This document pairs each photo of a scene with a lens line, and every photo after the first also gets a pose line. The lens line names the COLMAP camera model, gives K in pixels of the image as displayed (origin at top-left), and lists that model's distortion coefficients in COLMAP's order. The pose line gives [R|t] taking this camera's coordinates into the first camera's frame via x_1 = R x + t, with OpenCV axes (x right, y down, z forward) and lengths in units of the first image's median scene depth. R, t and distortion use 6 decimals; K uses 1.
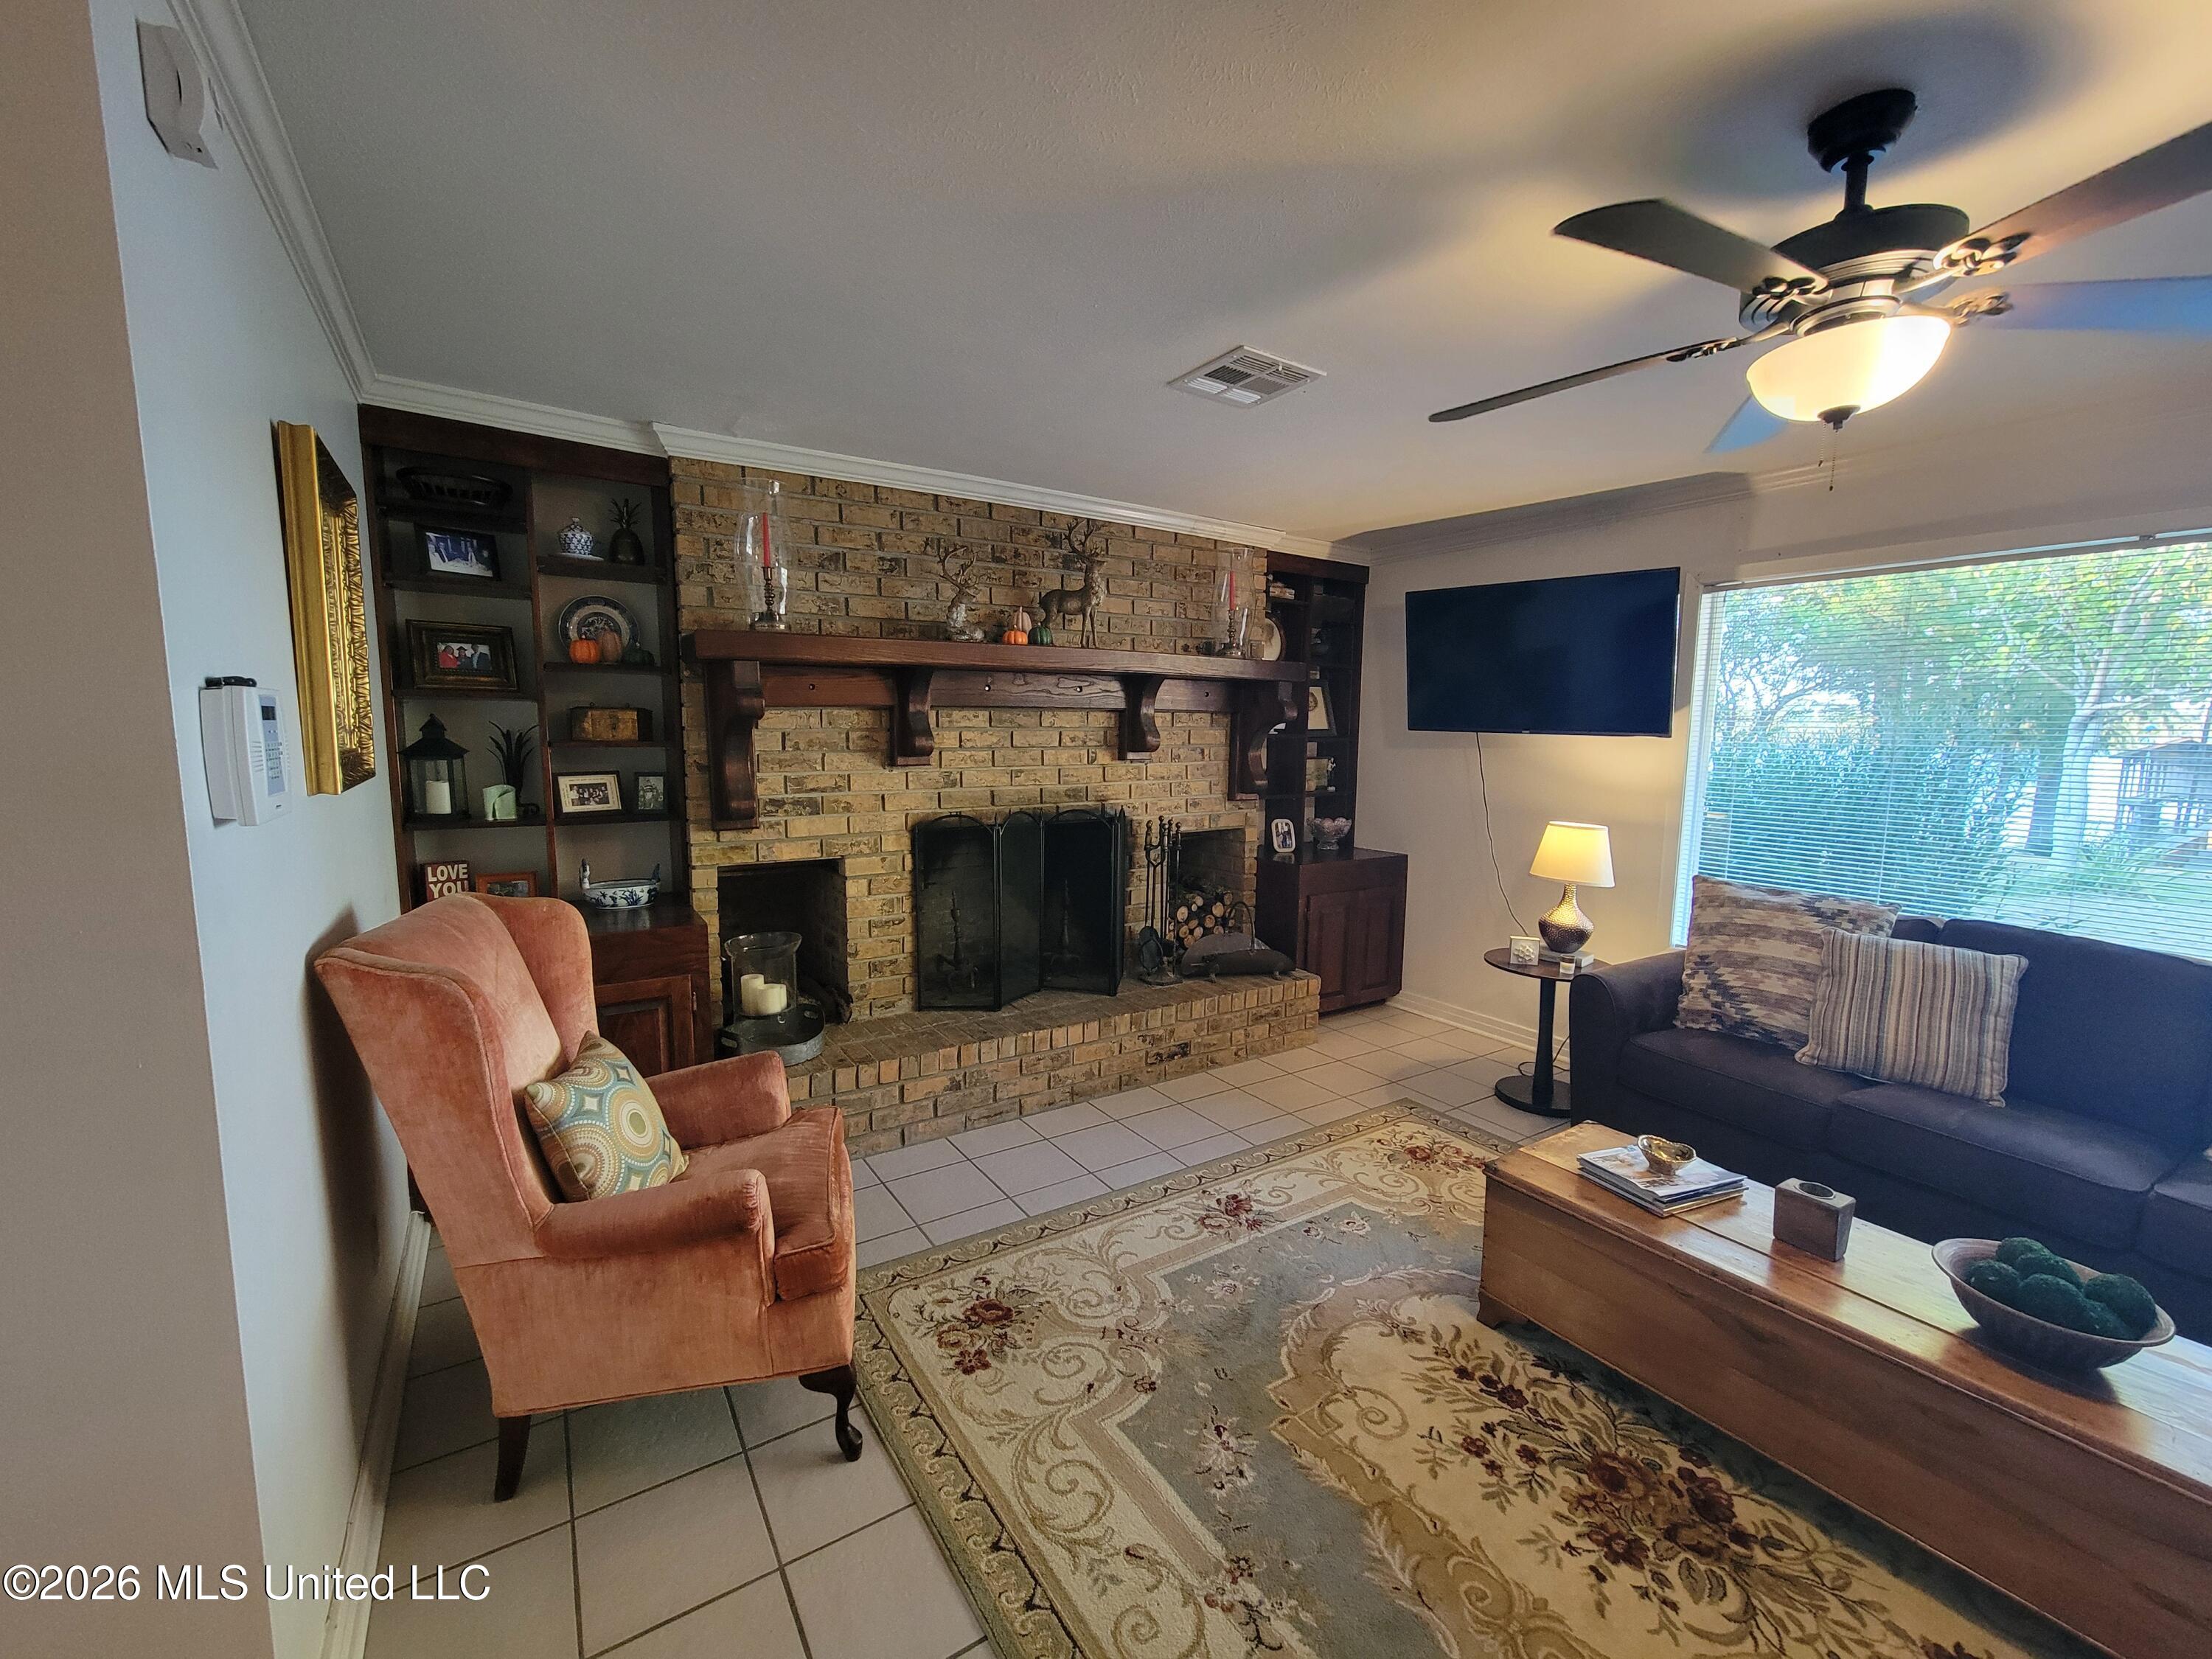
lens RADIAL K [[899.9, 0, 1103.7], [0, 899.9, 839.8], [0, 0, 1]] dist [0.002031, 0.000138]
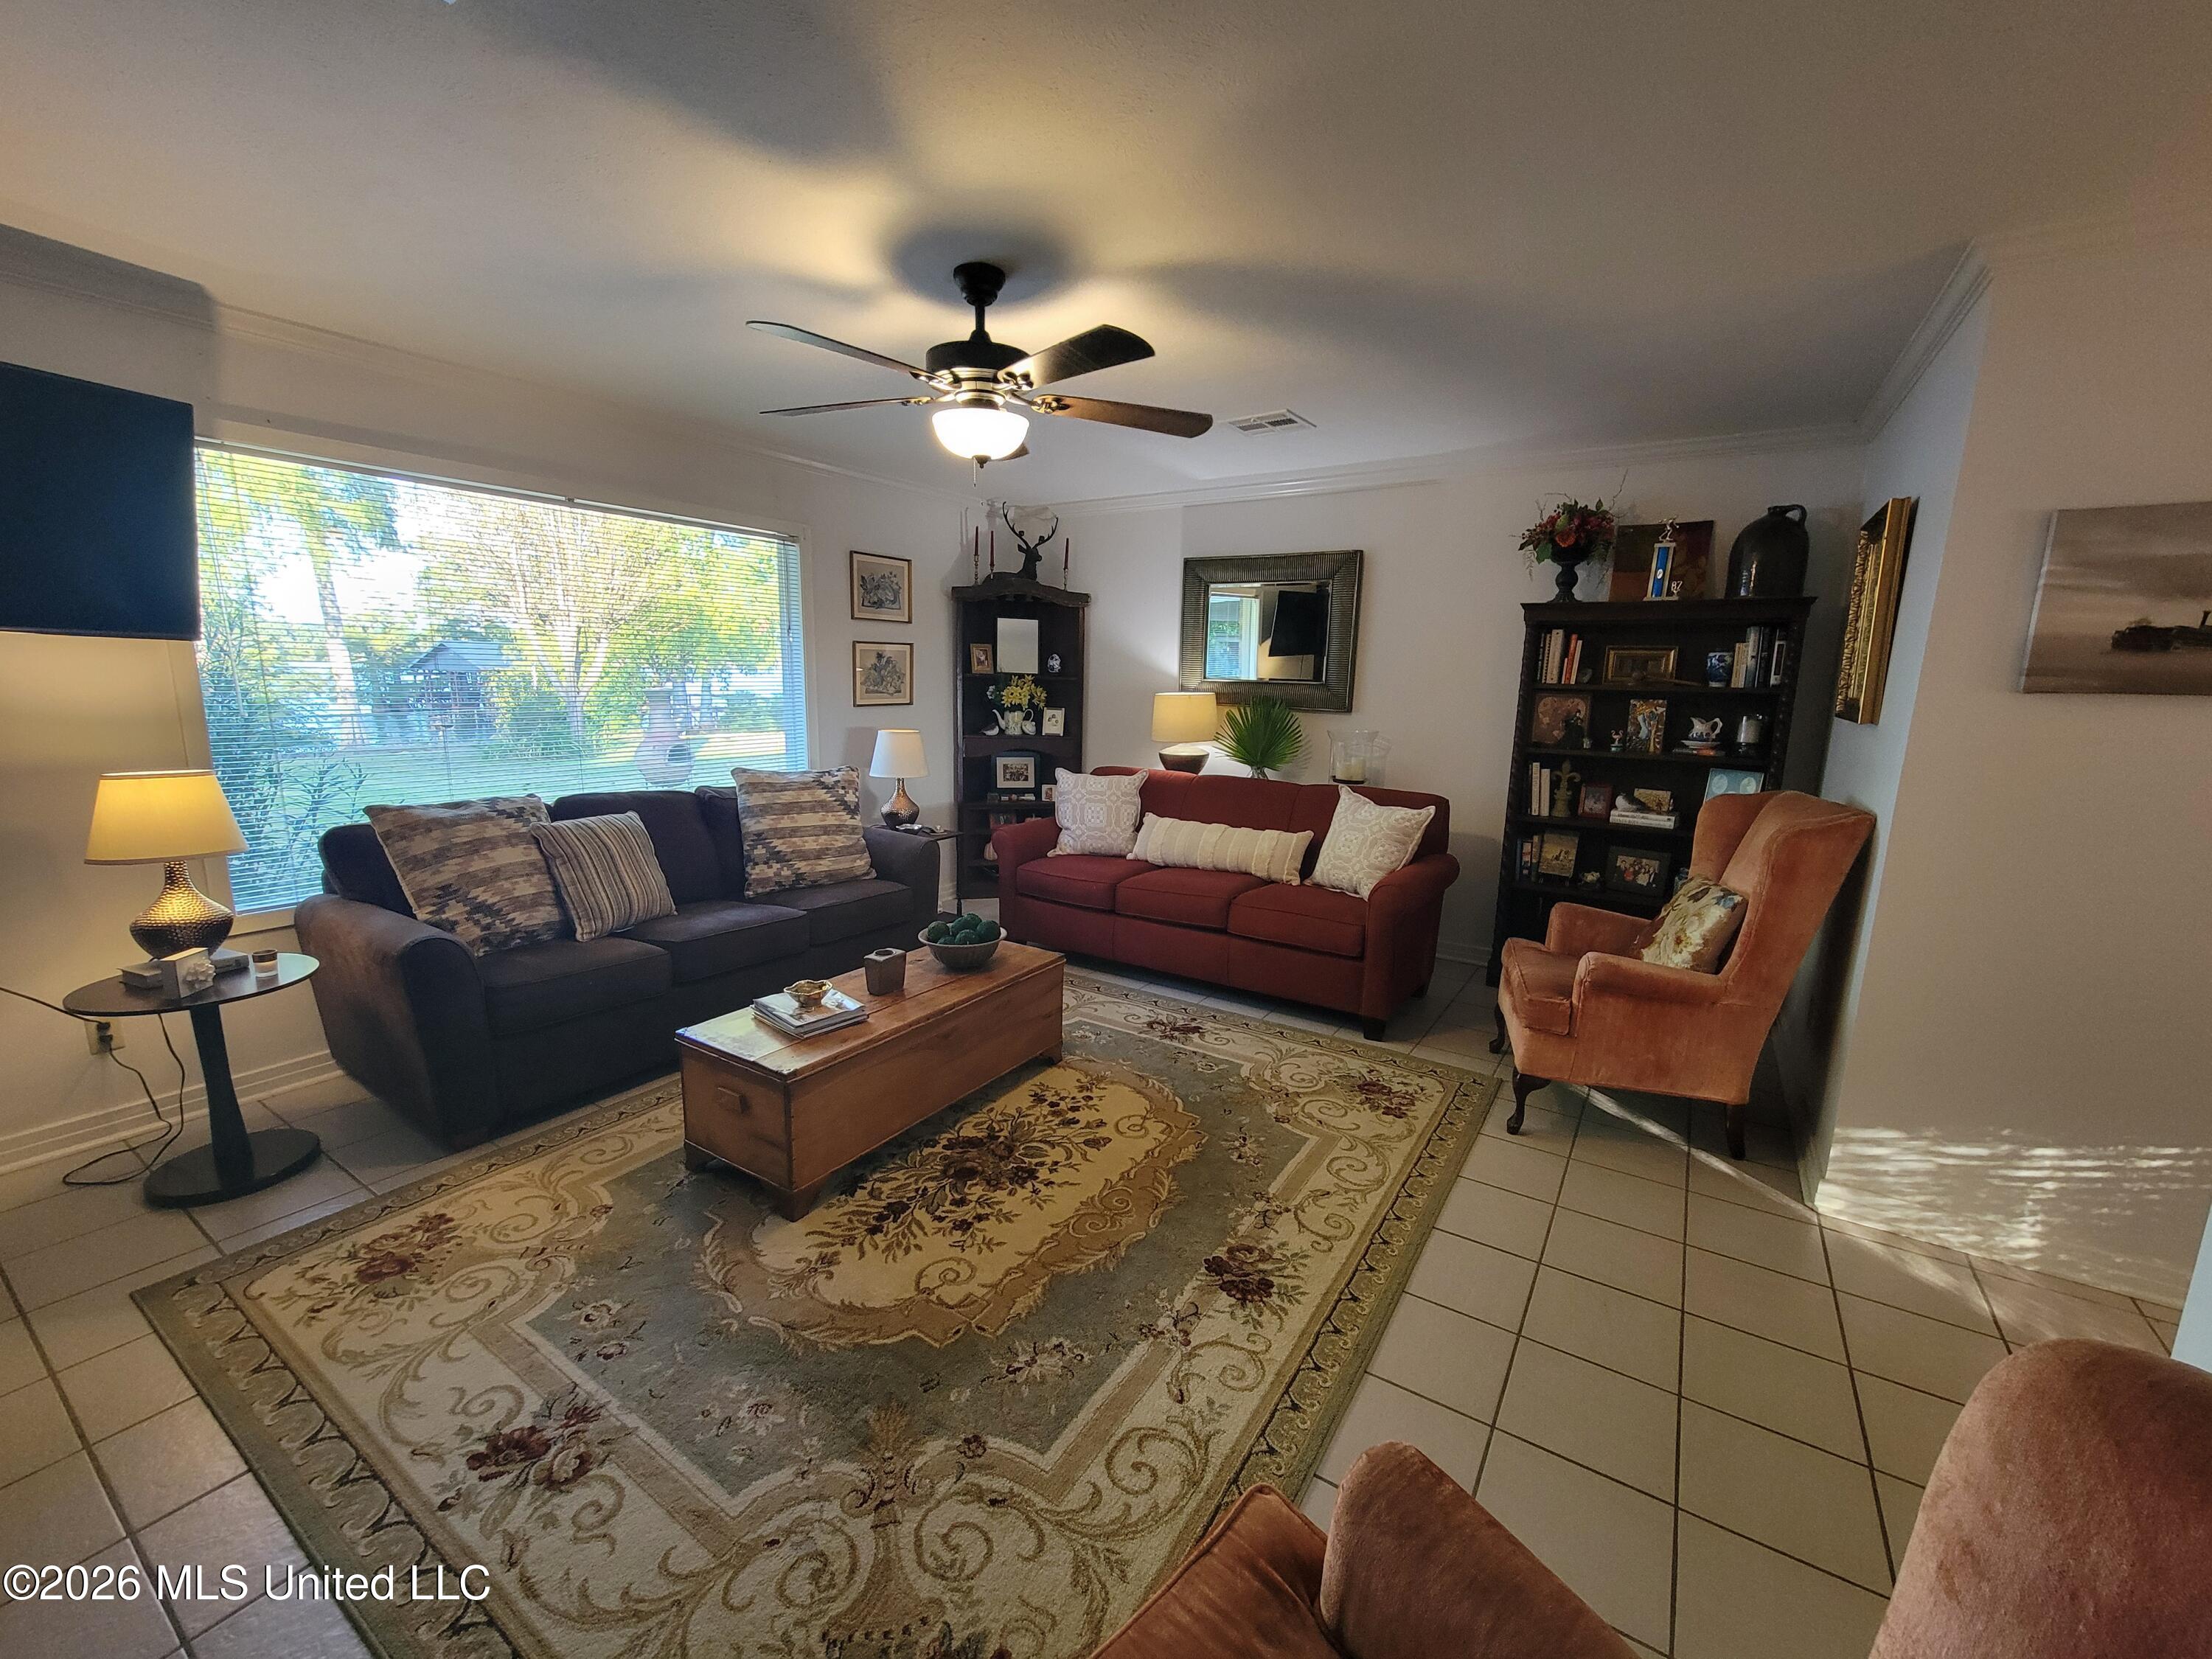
lens RADIAL K [[899.9, 0, 1105.9], [0, 899.9, 820.1], [0, 0, 1]] dist [0.002031, 0.000138]
pose [[-0.400281, -0.168459, 0.900776, -0.702859], [0.086531, 0.971618, 0.220160, -0.133880], [-0.912298, 0.166071, -0.374343, 1.192884]]
